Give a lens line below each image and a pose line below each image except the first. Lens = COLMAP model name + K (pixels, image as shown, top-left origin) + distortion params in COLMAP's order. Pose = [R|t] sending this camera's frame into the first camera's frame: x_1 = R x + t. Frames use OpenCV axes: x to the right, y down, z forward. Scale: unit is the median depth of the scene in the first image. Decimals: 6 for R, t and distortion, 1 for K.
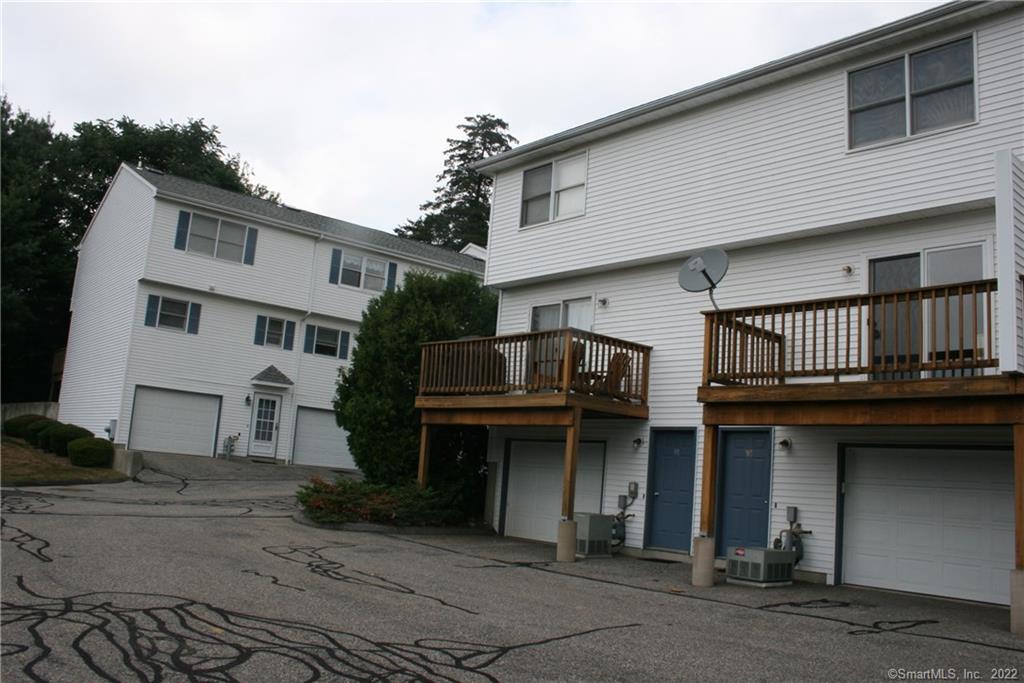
lens RADIAL K [[895.1, 0, 512.0], [0, 895.1, 341.5], [0, 0, 1]] dist [-0.168515, 0.178298]
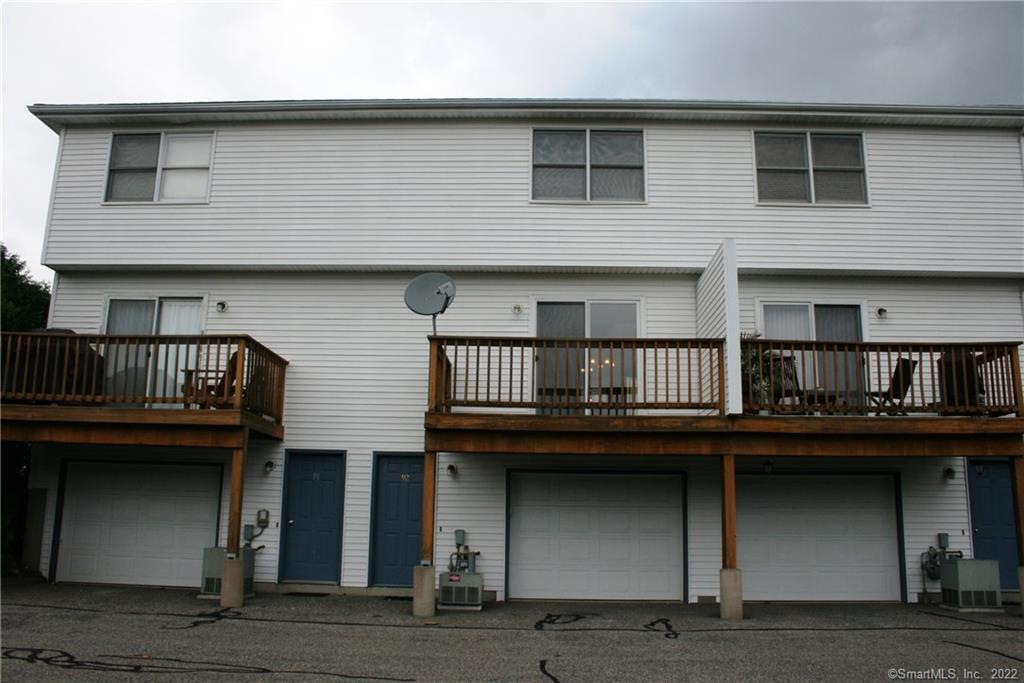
lens RADIAL K [[895.1, 0, 512.0], [0, 895.1, 341.5], [0, 0, 1]] dist [-0.168515, 0.178298]
pose [[0.677058, 0.087080, 0.730760, -0.415618], [-0.079392, 0.995822, -0.045108, 0.009348], [-0.731635, -0.027476, 0.681143, 0.242776]]
